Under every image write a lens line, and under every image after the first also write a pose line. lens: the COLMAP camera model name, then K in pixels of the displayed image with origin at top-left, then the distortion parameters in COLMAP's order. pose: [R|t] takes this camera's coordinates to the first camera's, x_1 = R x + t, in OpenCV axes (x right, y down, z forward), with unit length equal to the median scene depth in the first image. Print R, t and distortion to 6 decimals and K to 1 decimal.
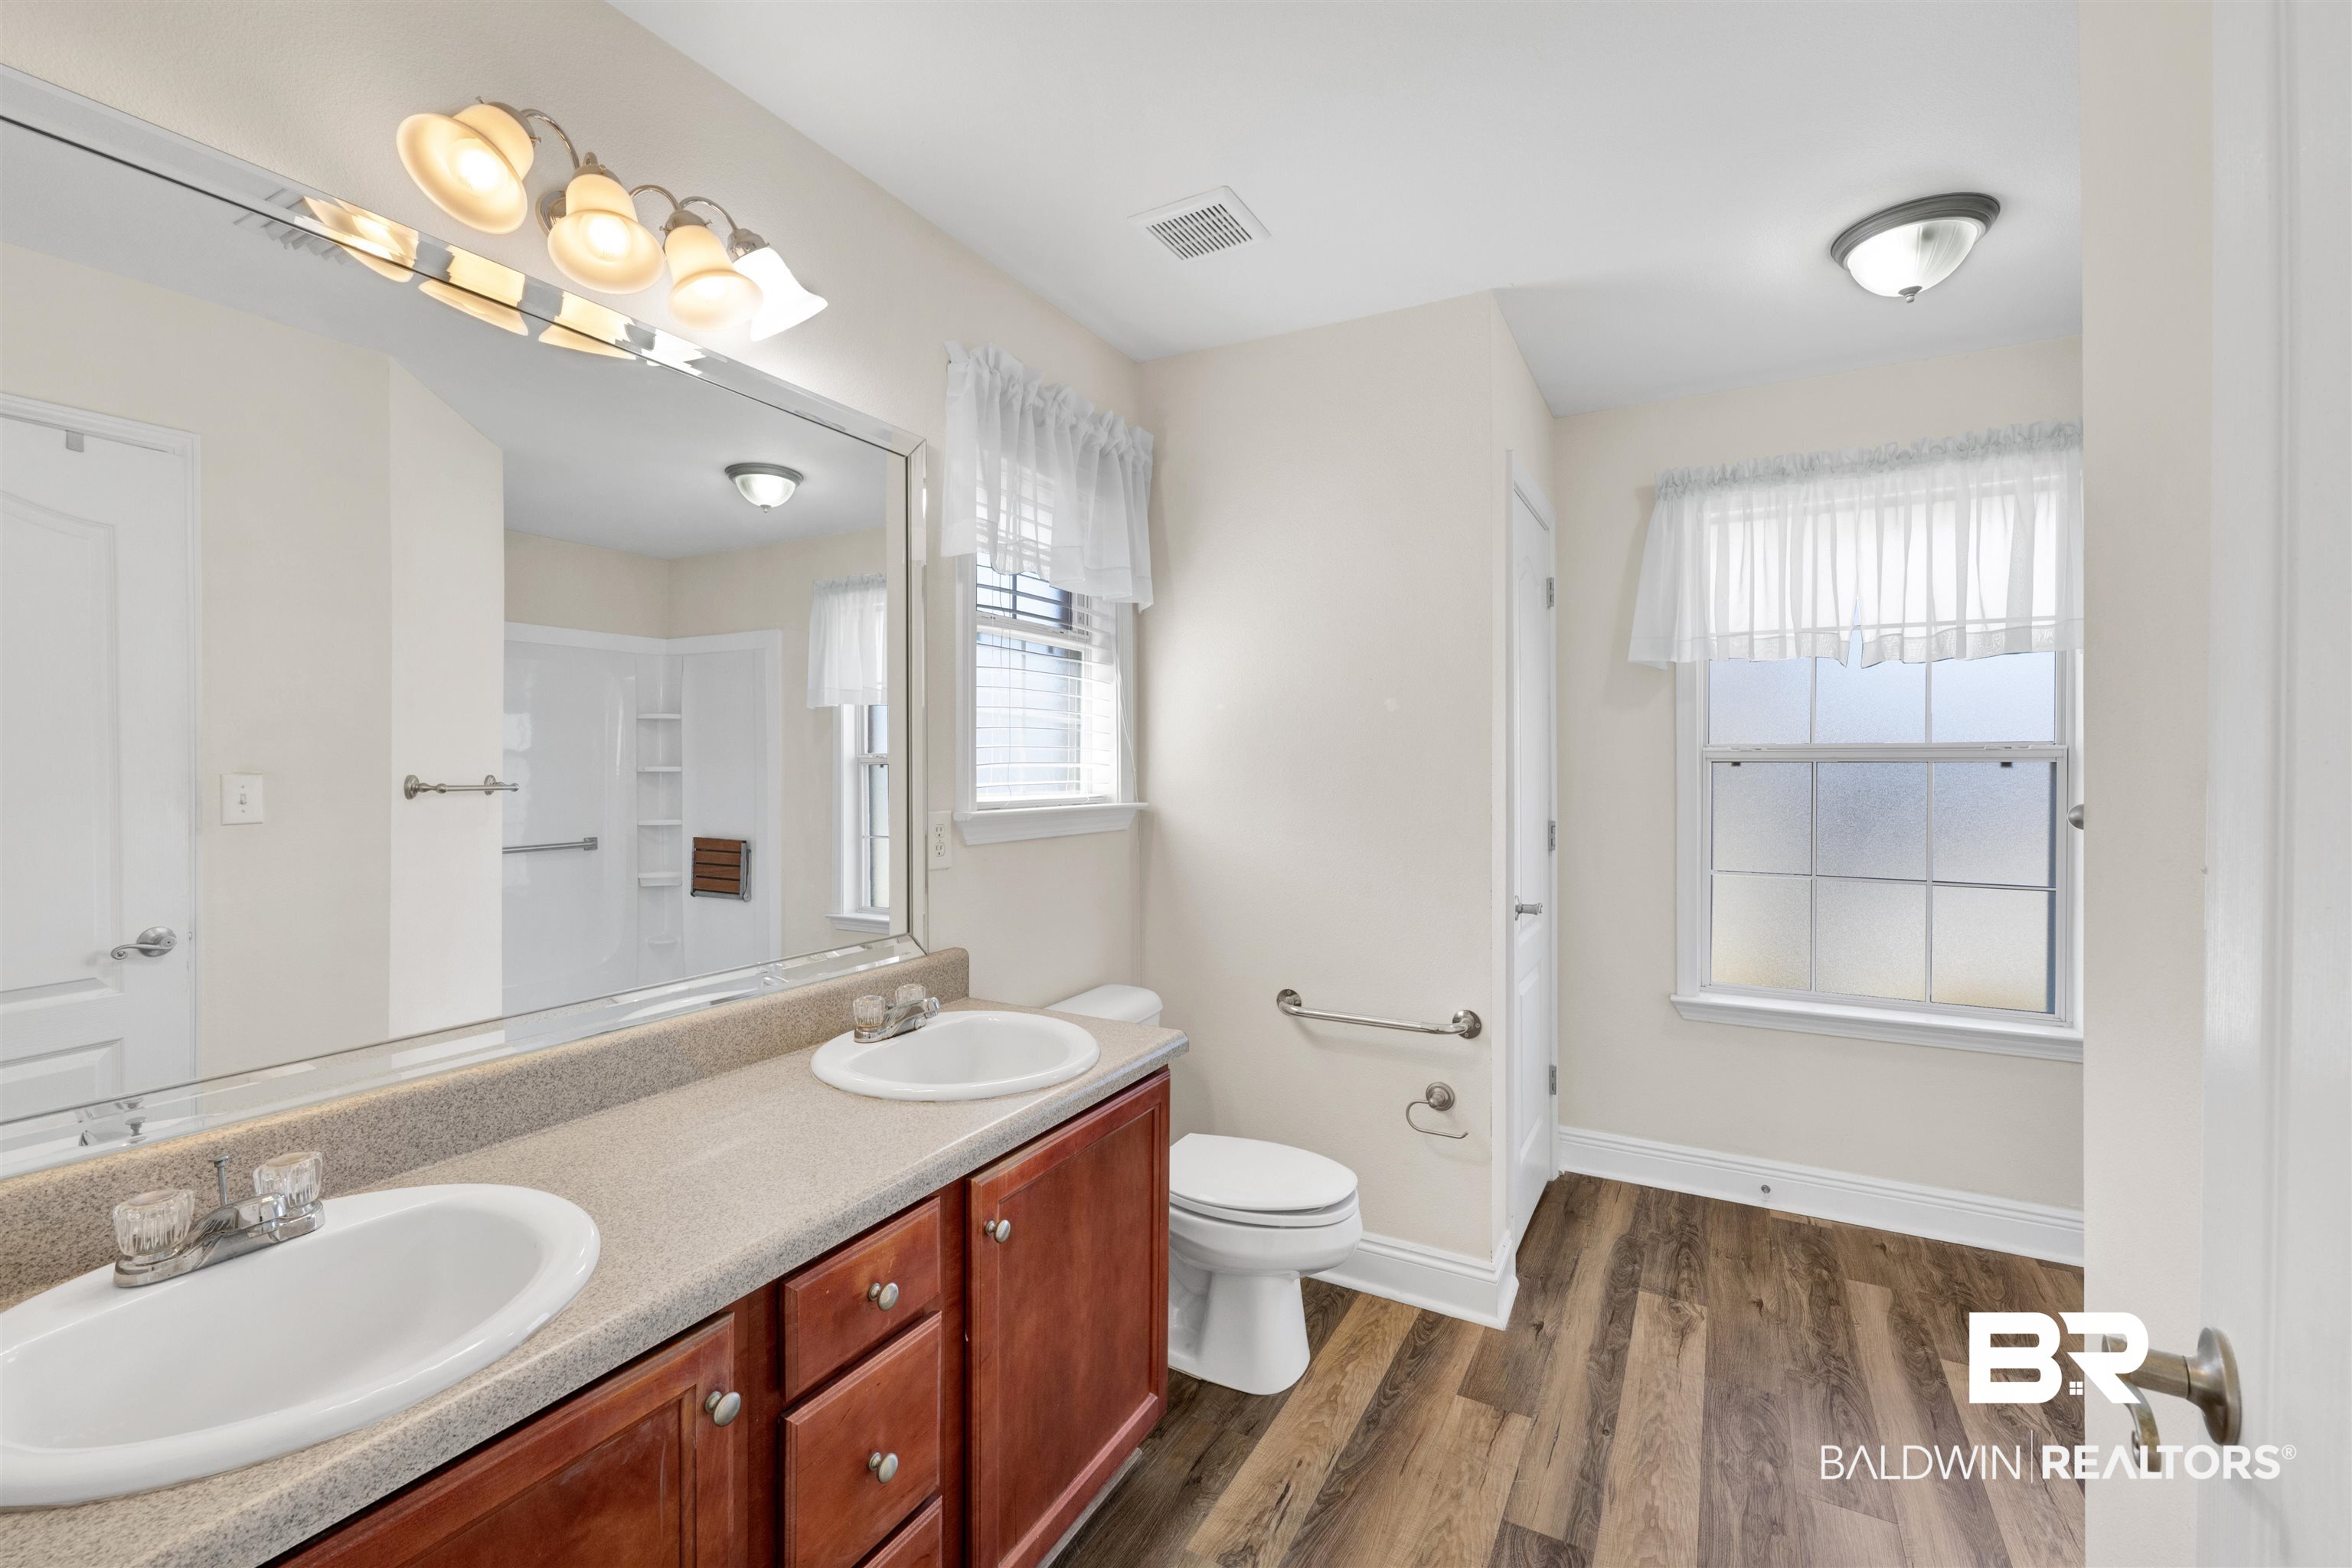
lens RADIAL K [[959.1, 0, 1178.3], [0, 959.1, 771.8], [0, 0, 1]] dist [-0.003363, 0.001650]
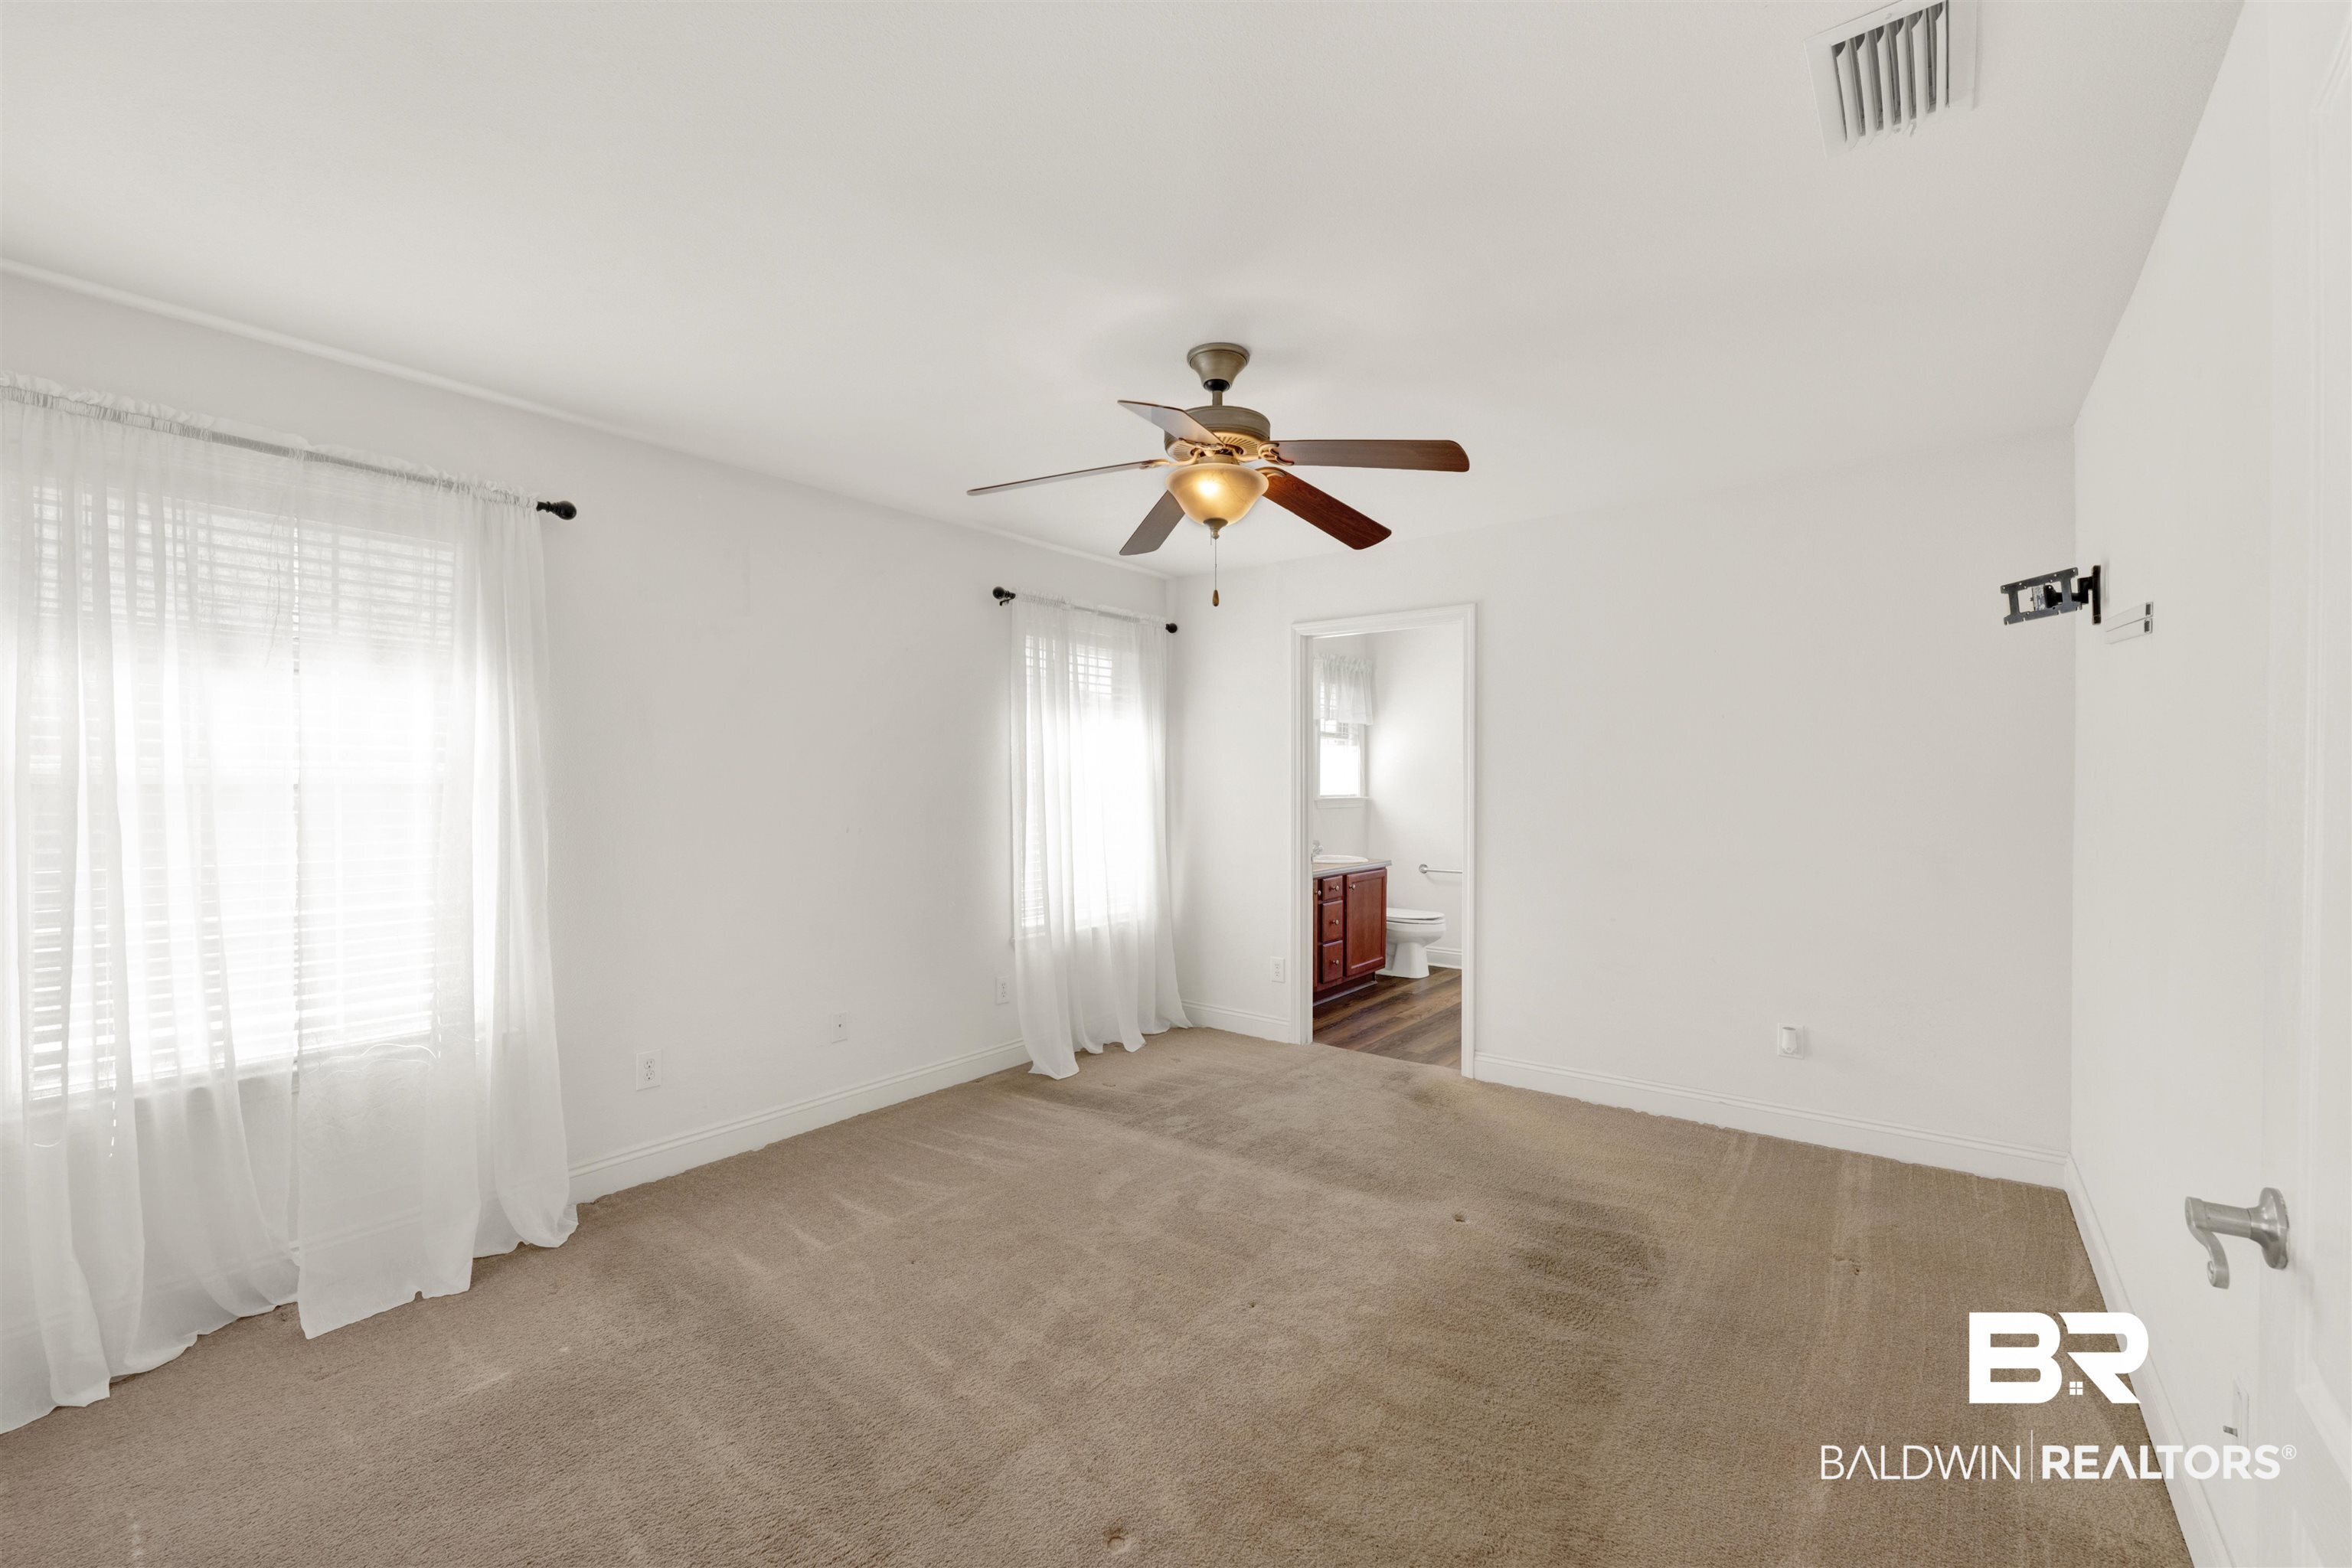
lens RADIAL K [[959.1, 0, 1178.3], [0, 959.1, 796.5], [0, 0, 1]] dist [-0.003363, 0.001650]
pose [[0.989454, 0.000556, -0.144844, -0.204439], [-0.000591, 1.000000, -0.000200, 0.037979], [0.144844, 0.000284, 0.989454, -2.057857]]
